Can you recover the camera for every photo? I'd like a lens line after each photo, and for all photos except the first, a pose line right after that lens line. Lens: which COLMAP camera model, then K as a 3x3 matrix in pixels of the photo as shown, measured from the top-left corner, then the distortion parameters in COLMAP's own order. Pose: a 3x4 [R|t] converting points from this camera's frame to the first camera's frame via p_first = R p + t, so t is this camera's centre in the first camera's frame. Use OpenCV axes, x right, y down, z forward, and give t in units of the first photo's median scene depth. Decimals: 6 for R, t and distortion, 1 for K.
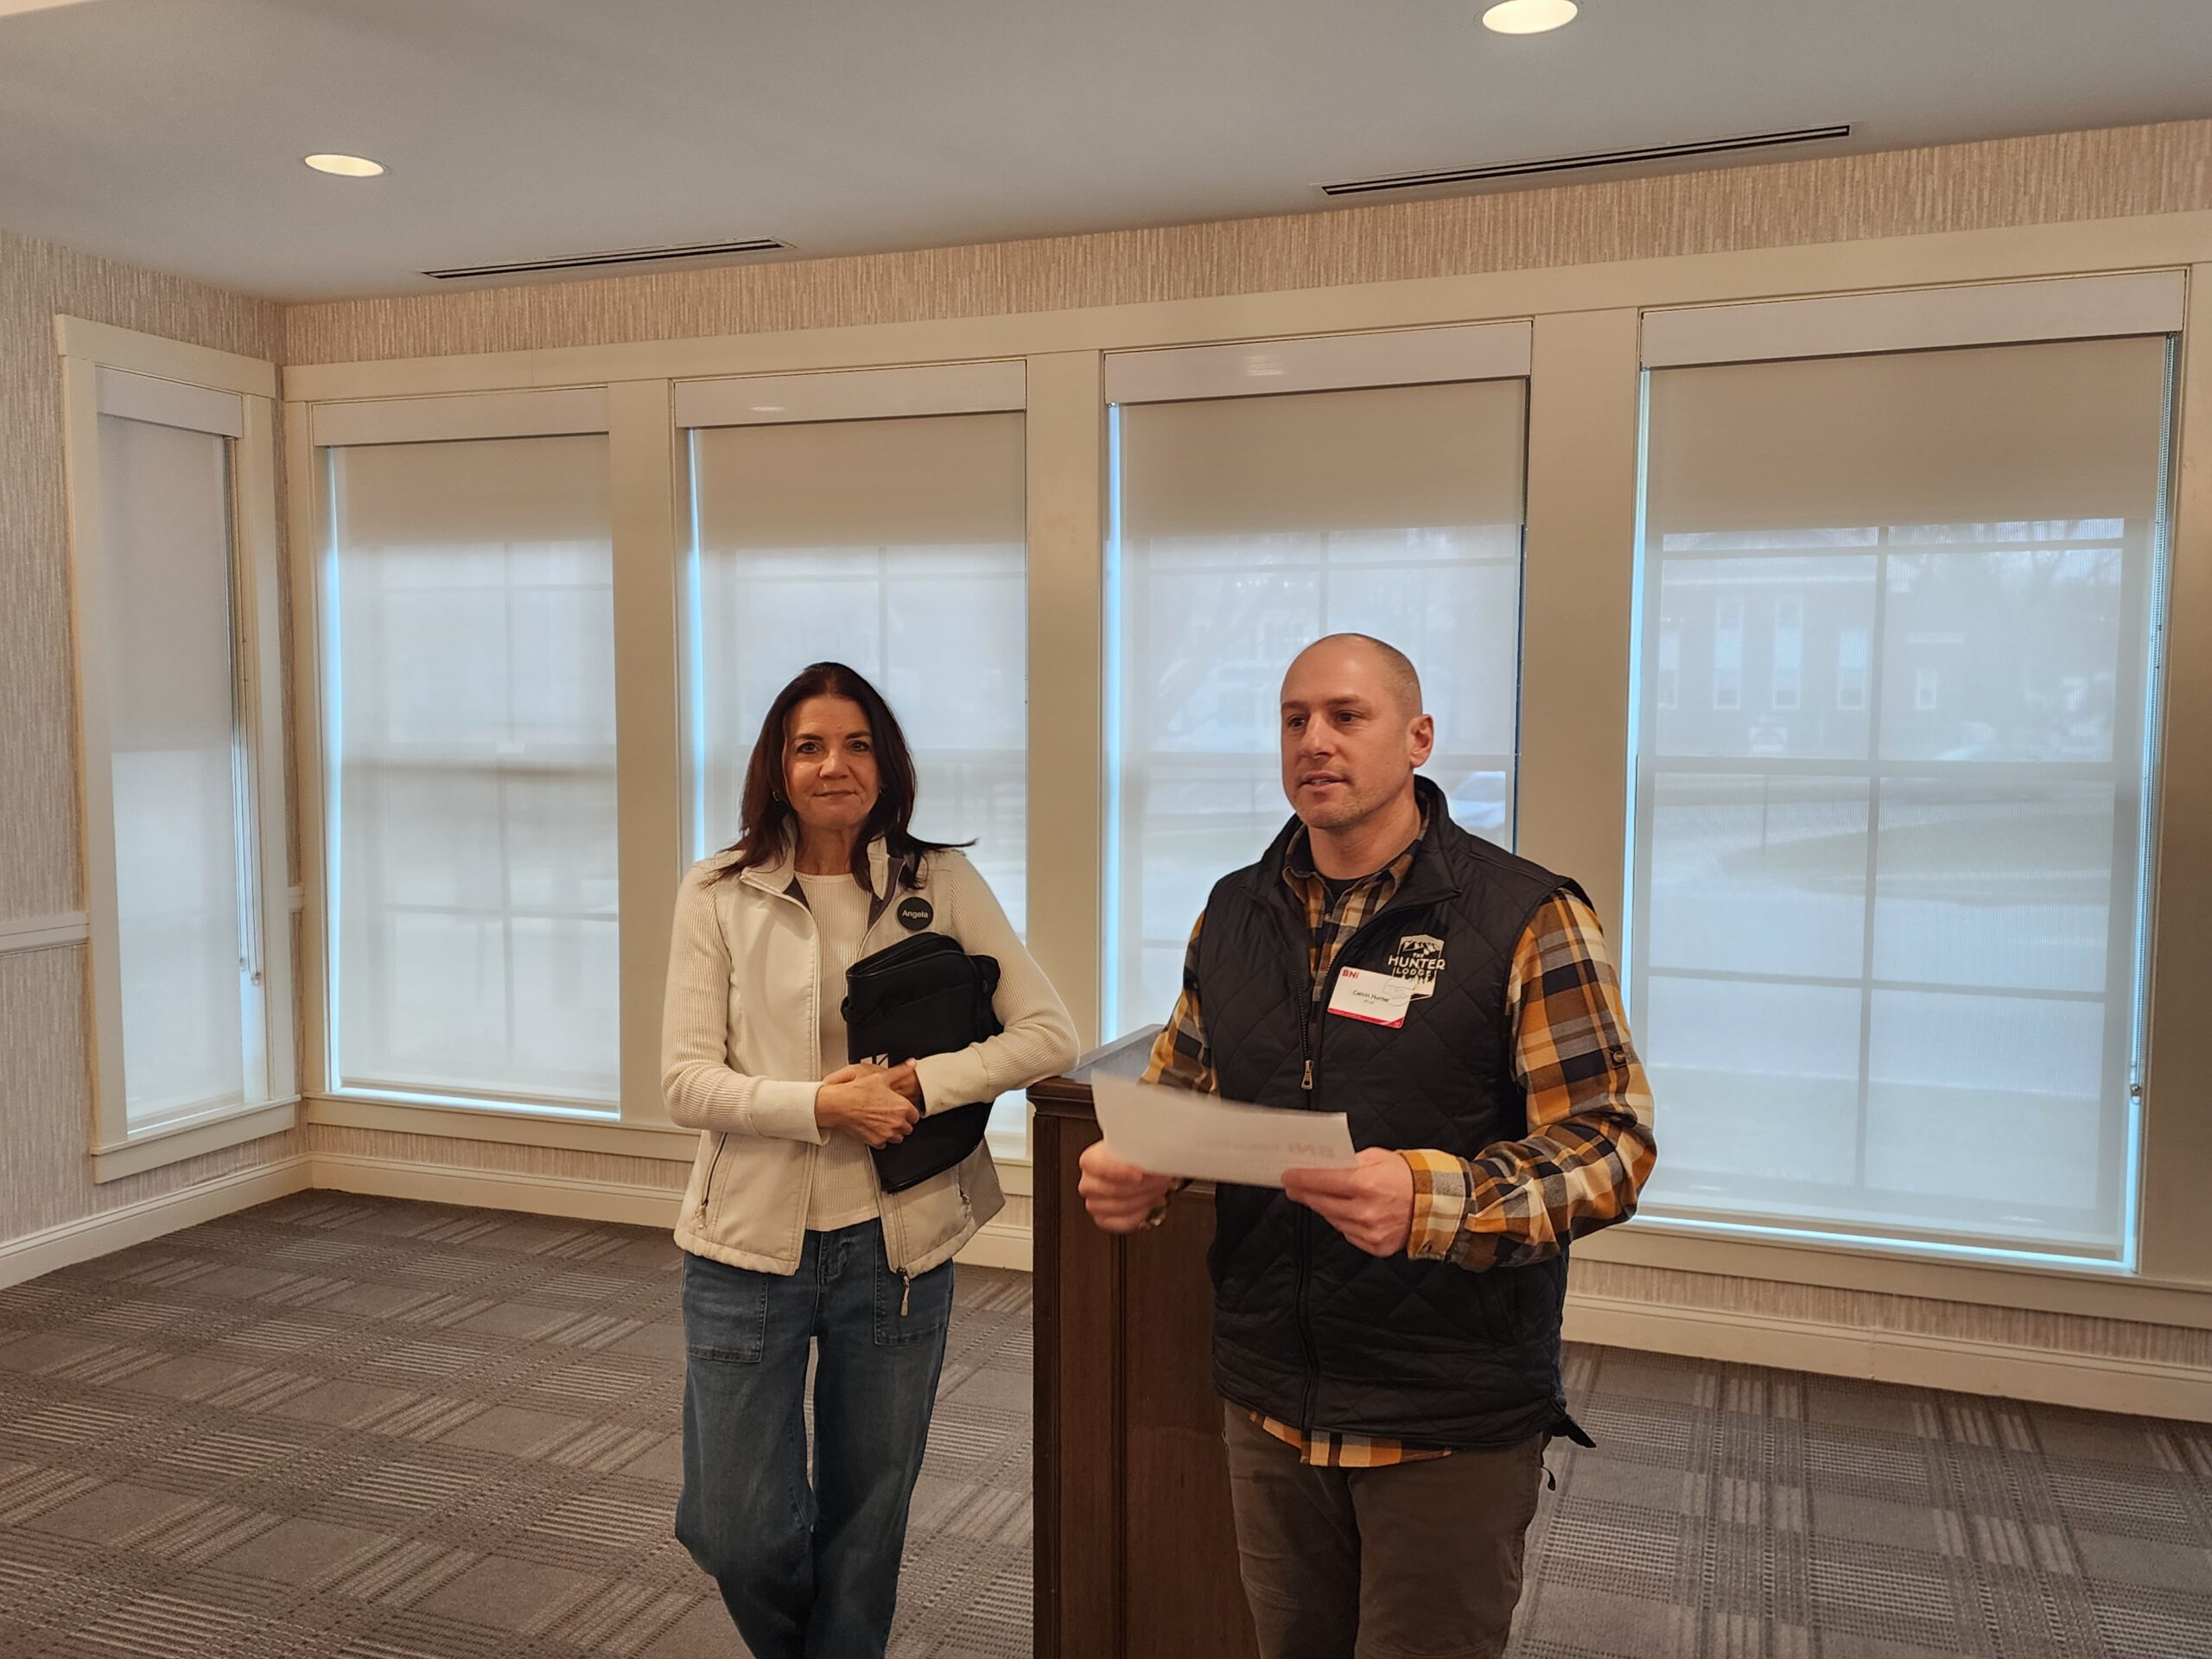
lens RADIAL K [[1766.9, 0, 1104.7], [0, 1766.9, 835.7], [0, 0, 1]] dist [0.044763, -0.028404]
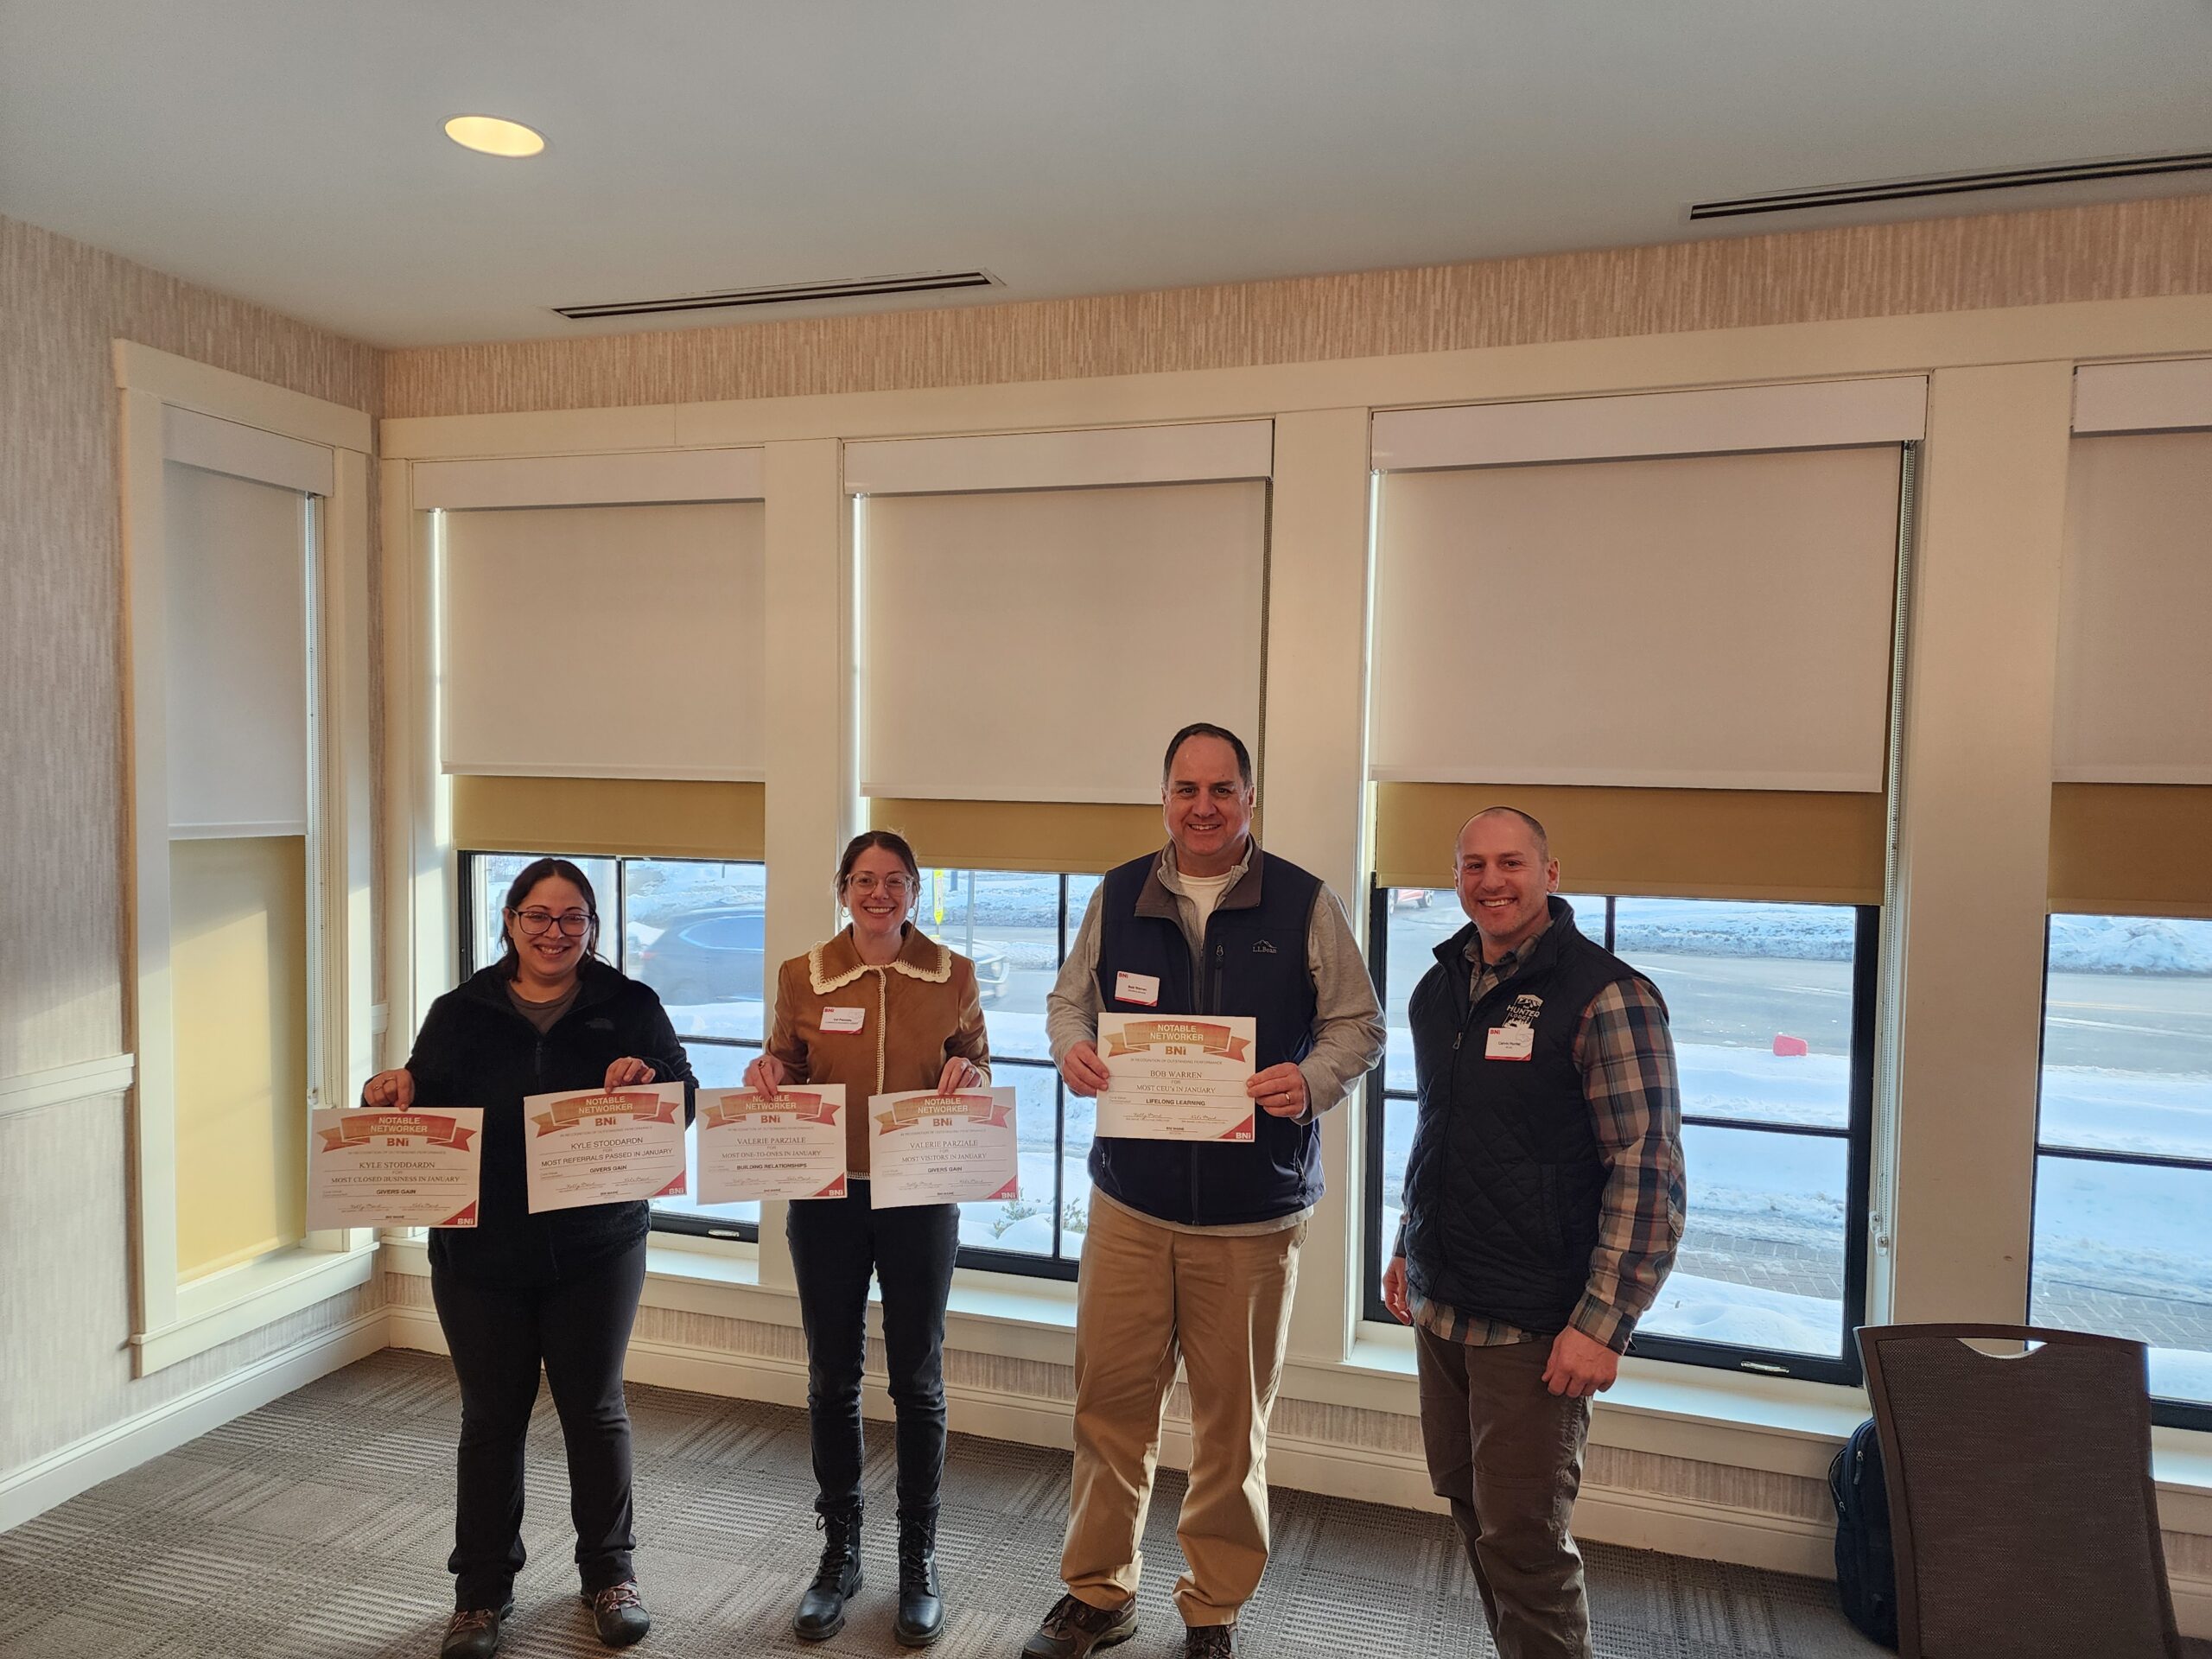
lens RADIAL K [[1463.2, 0, 1098.7], [0, 1463.2, 842.1], [0, 0, 1]] dist [0.062327, -0.054271]
pose [[0.998675, 0.010896, 0.050299, -0.165921], [-0.009661, 0.999647, -0.024735, -0.045519], [-0.050551, 0.024216, 0.998428, 0.300198]]
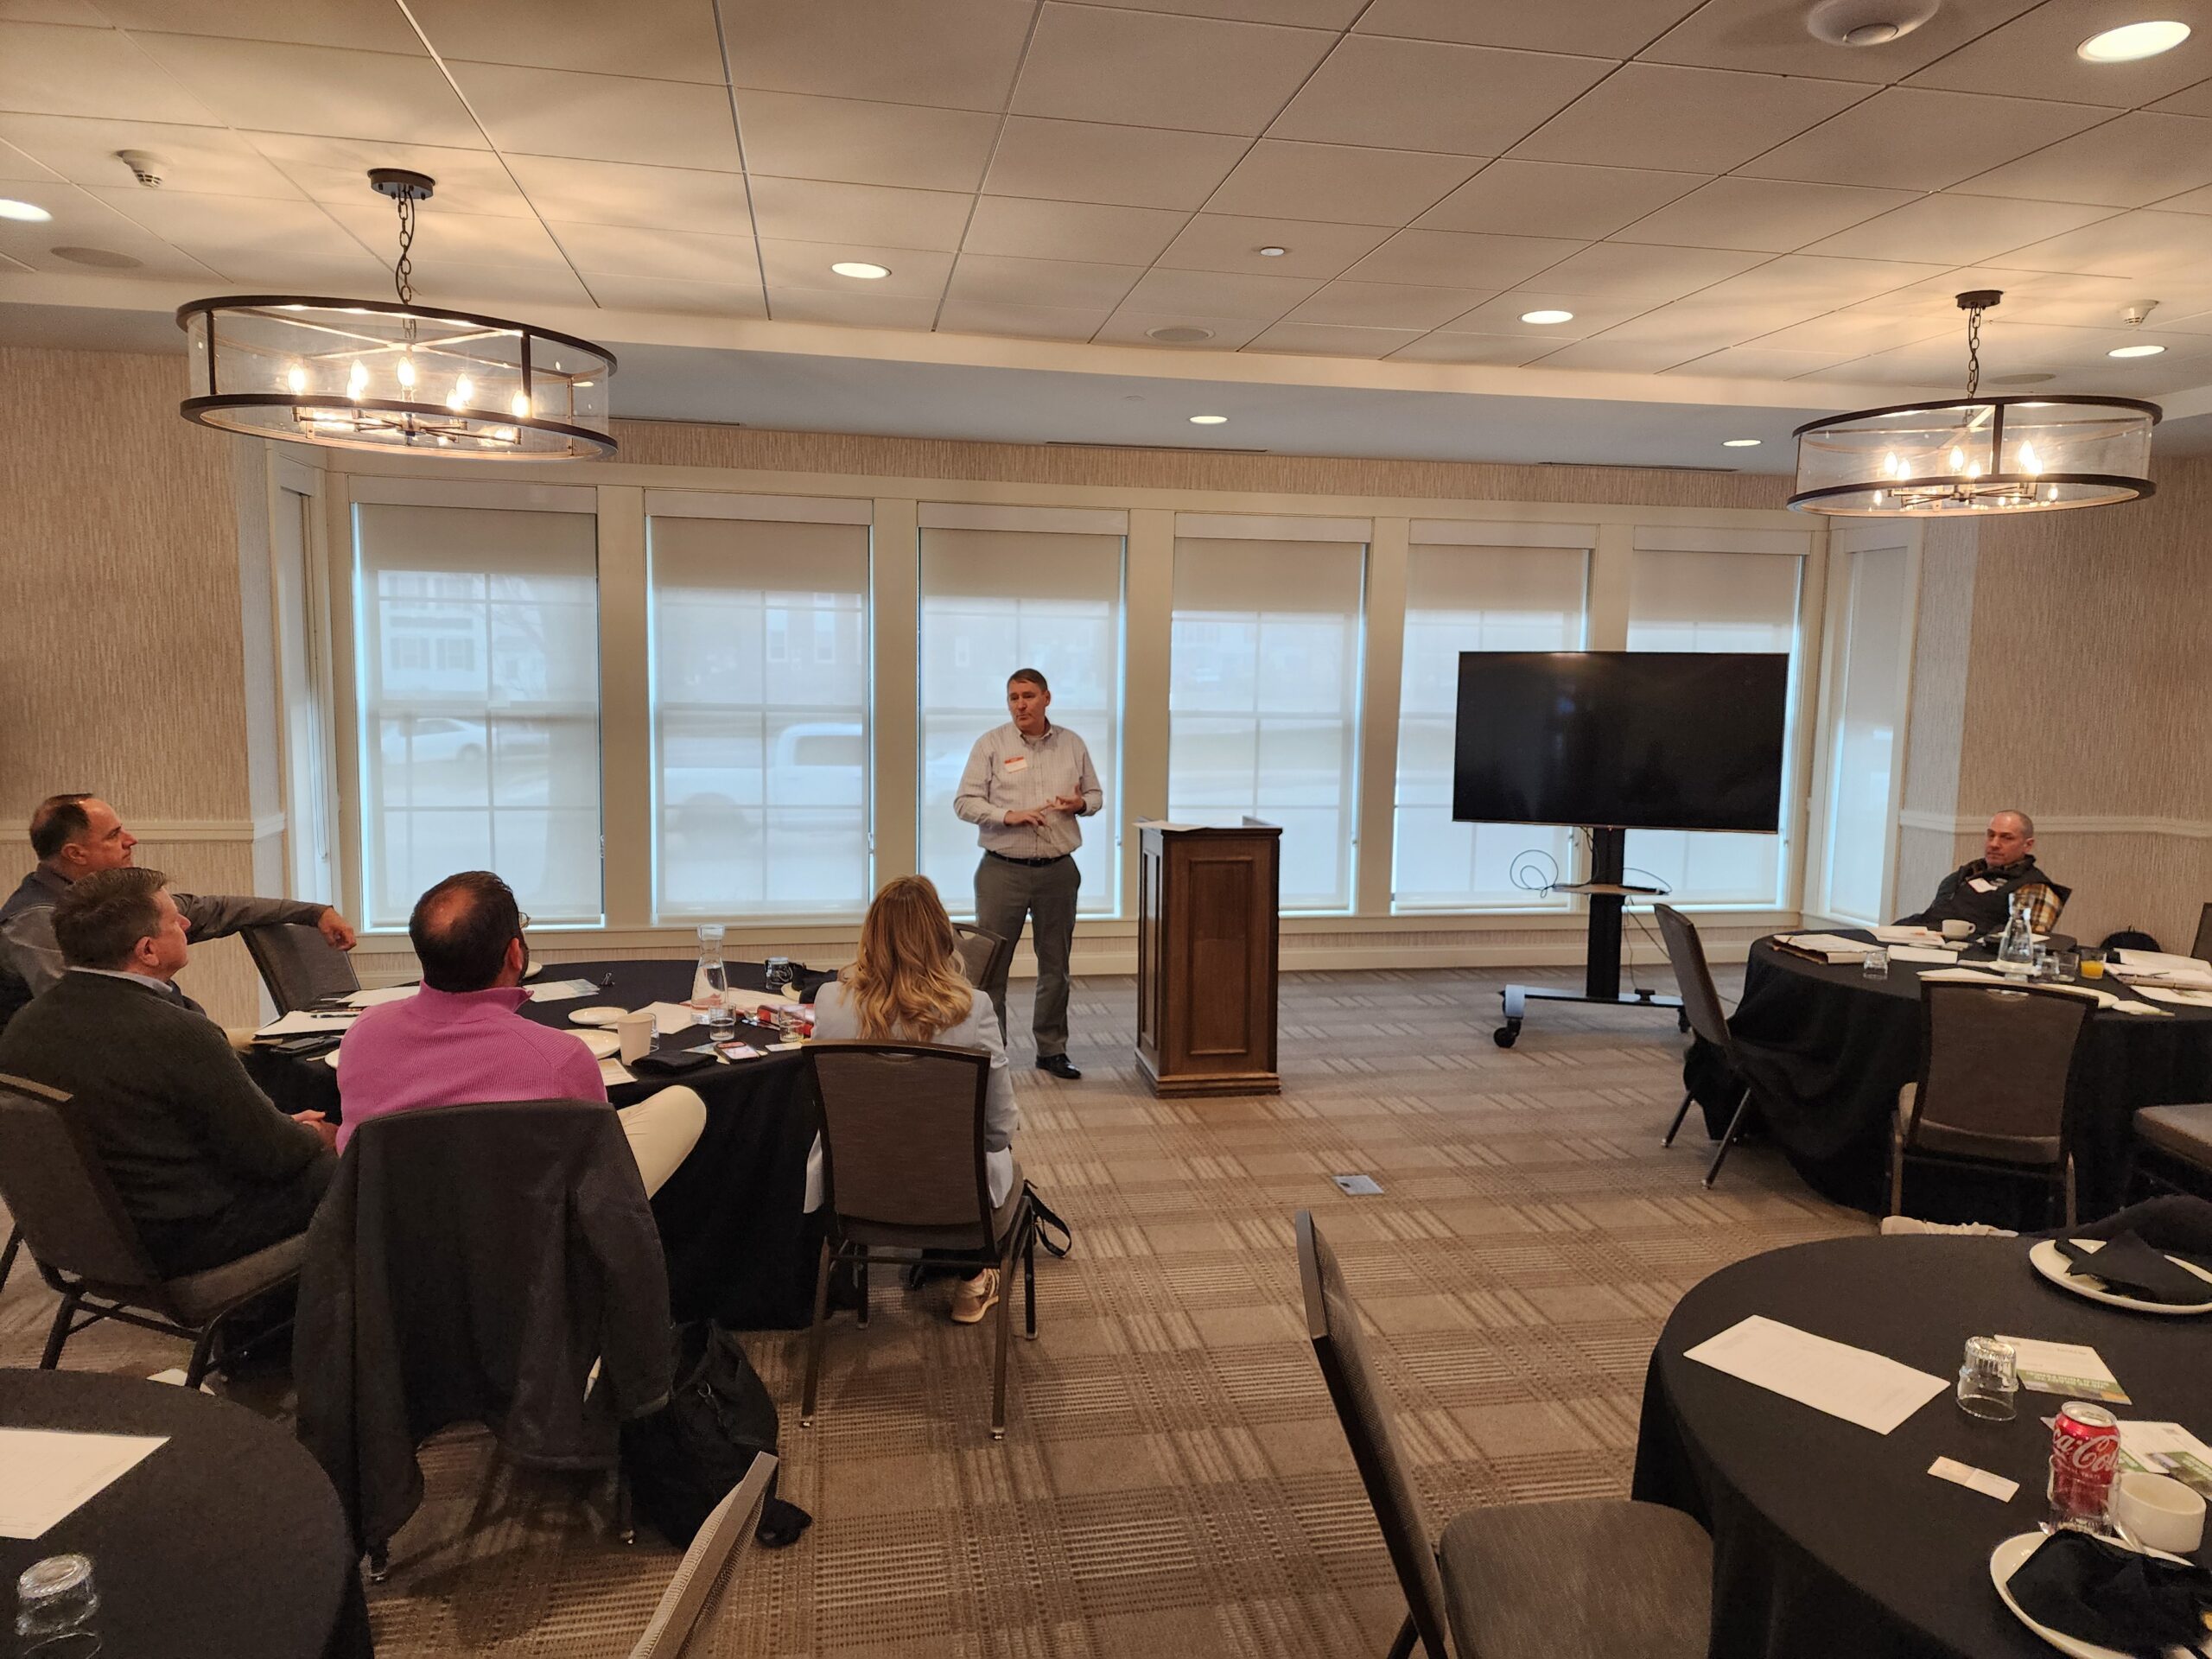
lens RADIAL K [[1463.2, 0, 1111.8], [0, 1463.2, 826.9], [0, 0, 1]] dist [0.062327, -0.054271]
pose [[0.849459, -0.045801, 0.525663, -0.682149], [0.023610, 0.998527, 0.048849, 0.010285], [-0.527127, -0.029085, 0.849289, -0.491066]]
